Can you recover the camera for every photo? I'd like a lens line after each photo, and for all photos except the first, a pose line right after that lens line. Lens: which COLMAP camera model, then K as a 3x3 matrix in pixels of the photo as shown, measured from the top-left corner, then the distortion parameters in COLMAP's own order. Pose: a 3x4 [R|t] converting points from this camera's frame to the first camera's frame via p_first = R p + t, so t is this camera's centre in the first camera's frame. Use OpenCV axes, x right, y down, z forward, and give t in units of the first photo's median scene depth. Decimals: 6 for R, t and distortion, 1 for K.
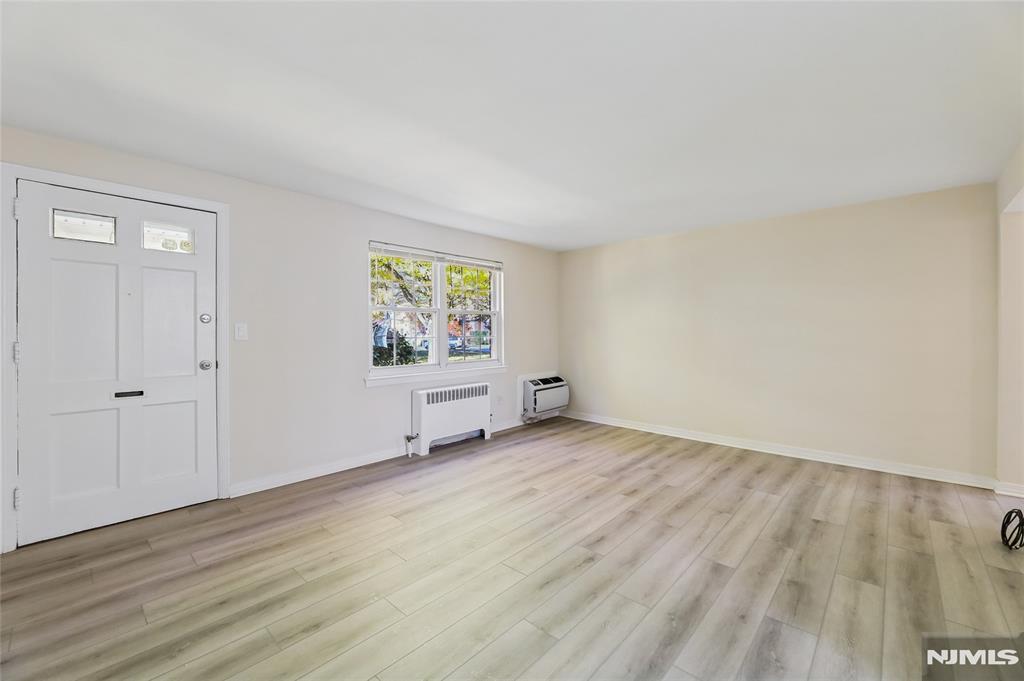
lens RADIAL K [[420.4, 0, 504.8], [0, 420.4, 332.9], [0, 0, 1]] dist [-0.000942, -0.000671]
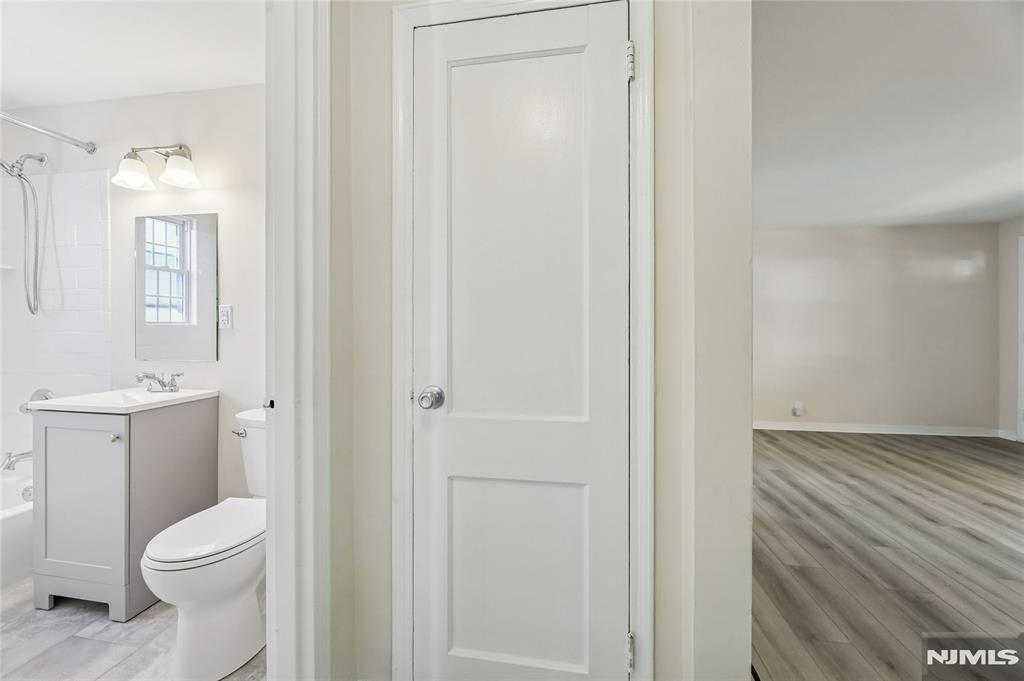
lens RADIAL K [[420.4, 0, 508.0], [0, 420.4, 328.3], [0, 0, 1]] dist [-0.000942, -0.000671]
pose [[-0.834012, 0.004498, -0.551728, 1.424383], [0.002796, 0.999988, 0.003926, -0.002798], [0.551739, 0.001732, -0.834015, 1.029311]]
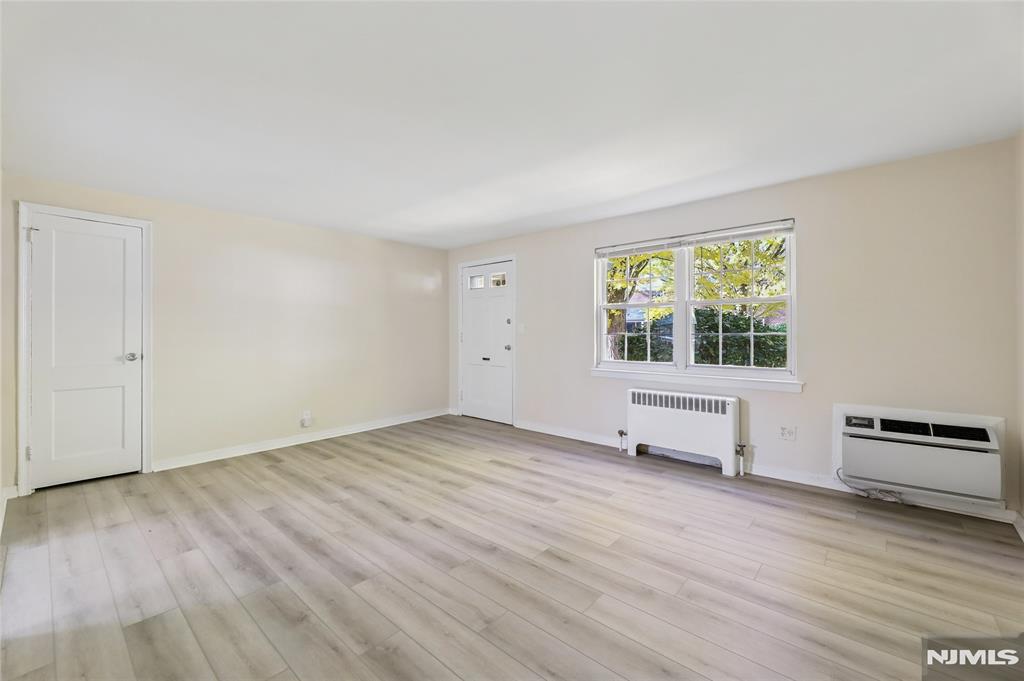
lens RADIAL K [[420.4, 0, 510.9], [0, 420.4, 330.8], [0, 0, 1]] dist [-0.000942, -0.000671]
pose [[0.023320, 0.005583, -0.999712, 1.098801], [0.003976, 0.999976, 0.005677, -0.005166], [0.999720, -0.004107, 0.023297, 0.992366]]
